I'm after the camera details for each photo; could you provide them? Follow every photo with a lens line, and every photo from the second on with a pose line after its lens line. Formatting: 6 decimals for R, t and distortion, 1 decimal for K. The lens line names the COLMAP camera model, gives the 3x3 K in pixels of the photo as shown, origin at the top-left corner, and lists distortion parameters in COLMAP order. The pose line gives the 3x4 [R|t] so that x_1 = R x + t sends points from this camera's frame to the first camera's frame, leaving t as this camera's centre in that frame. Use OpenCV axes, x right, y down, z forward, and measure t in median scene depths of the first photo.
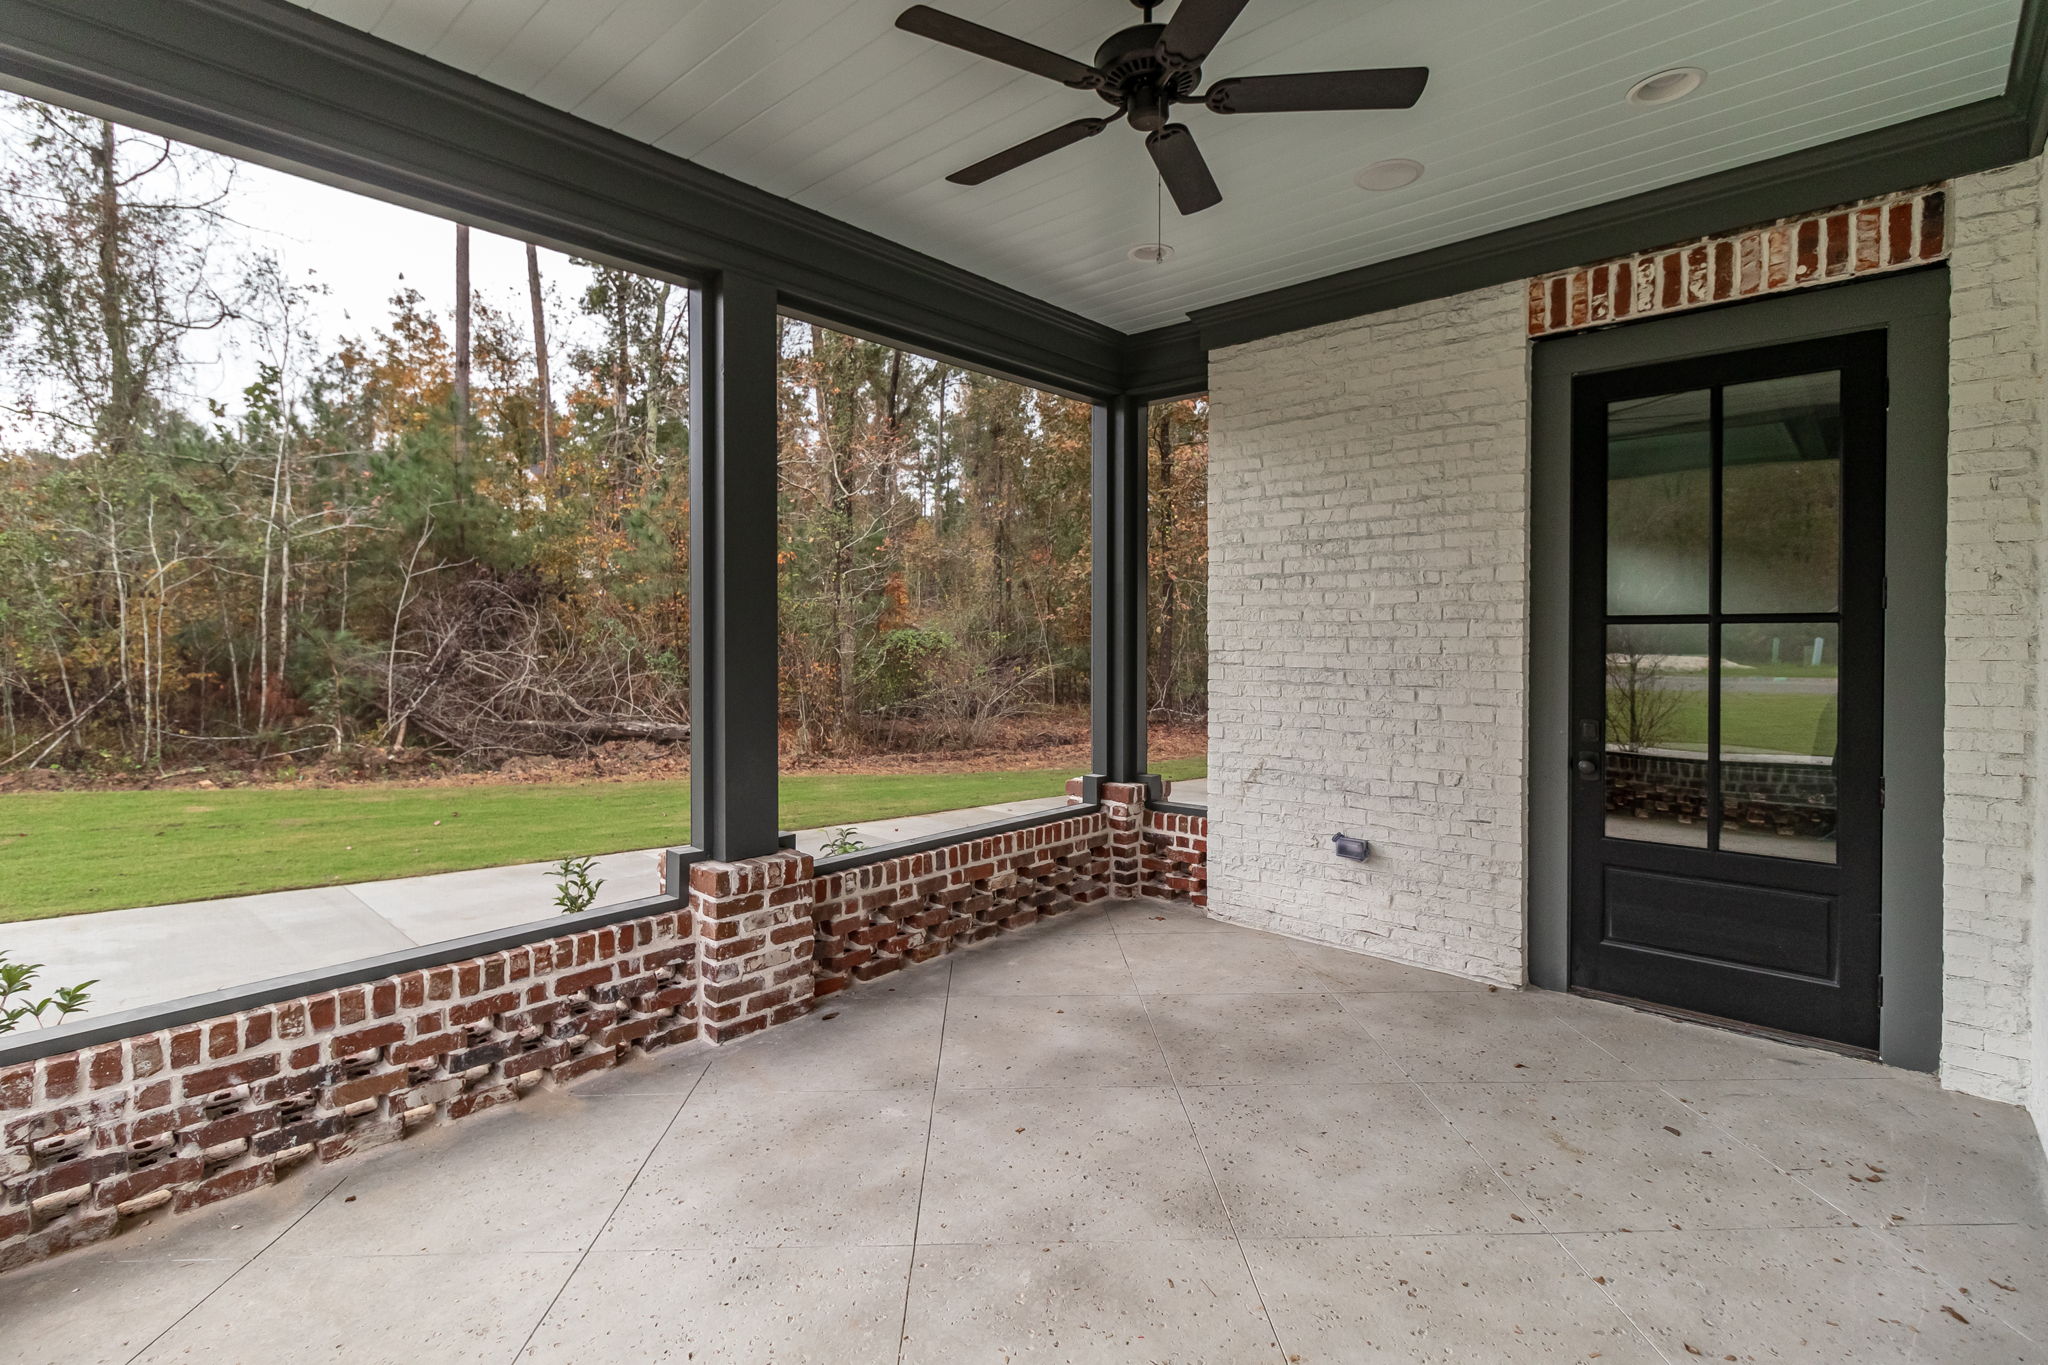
lens RADIAL K [[975.2, 0, 1018.2], [0, 975.2, 658.6], [0, 0, 1]] dist [0.001443, 0.000562]
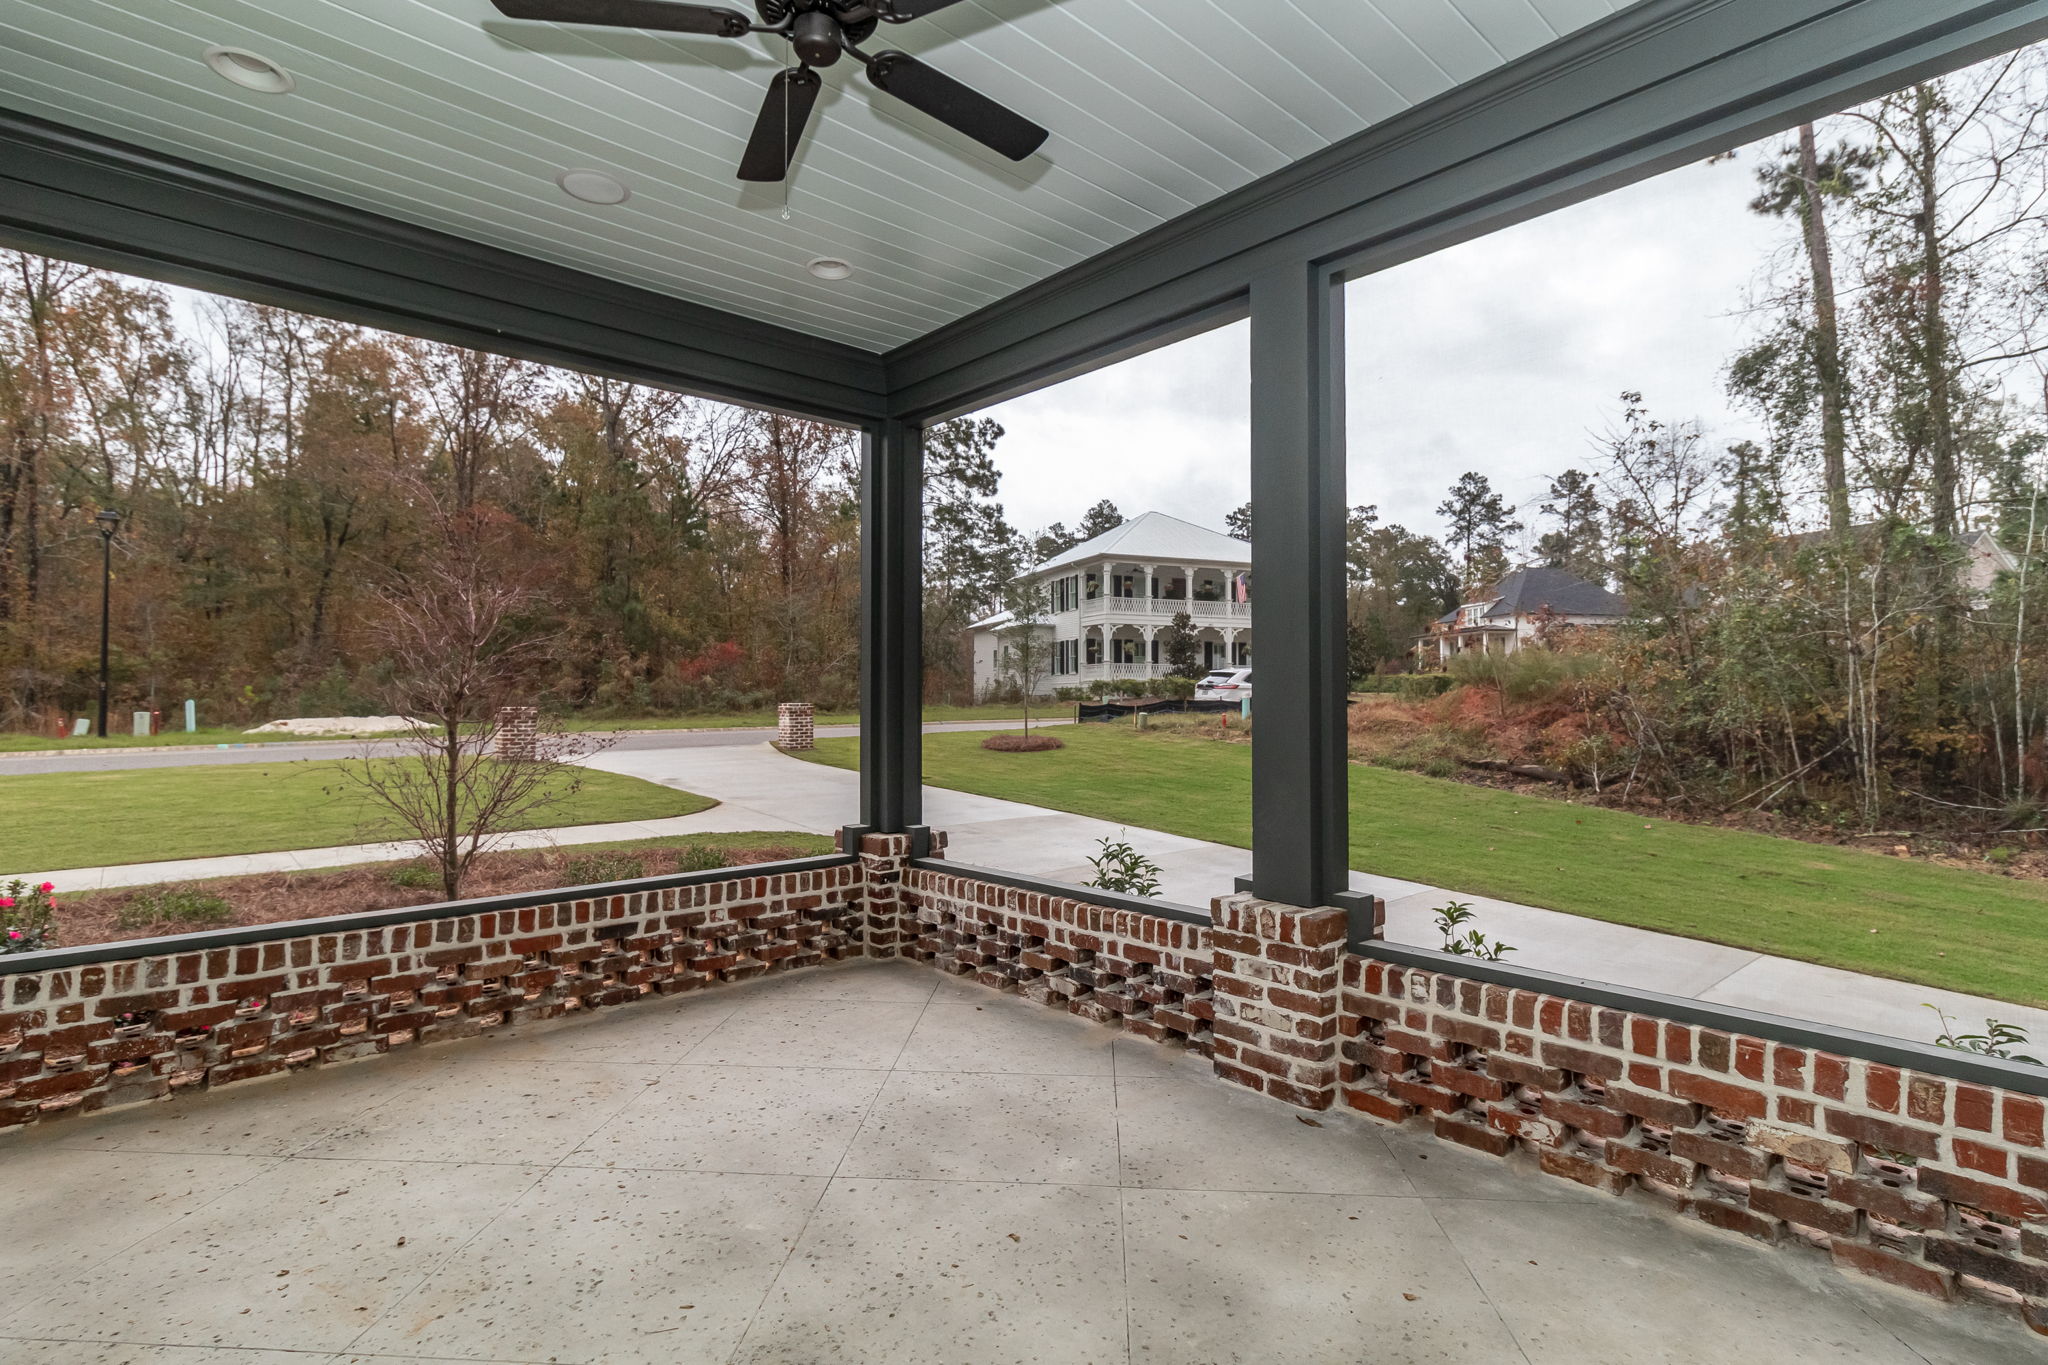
lens RADIAL K [[974.8, 0, 1030.8], [0, 974.8, 695.7], [0, 0, 1]] dist [0.000911, -0.000131]
pose [[-0.104524, -0.008358, -0.994487, 0.677852], [-0.025602, 0.999656, -0.005711, 0.024589], [0.994193, 0.024864, -0.104702, 0.895440]]
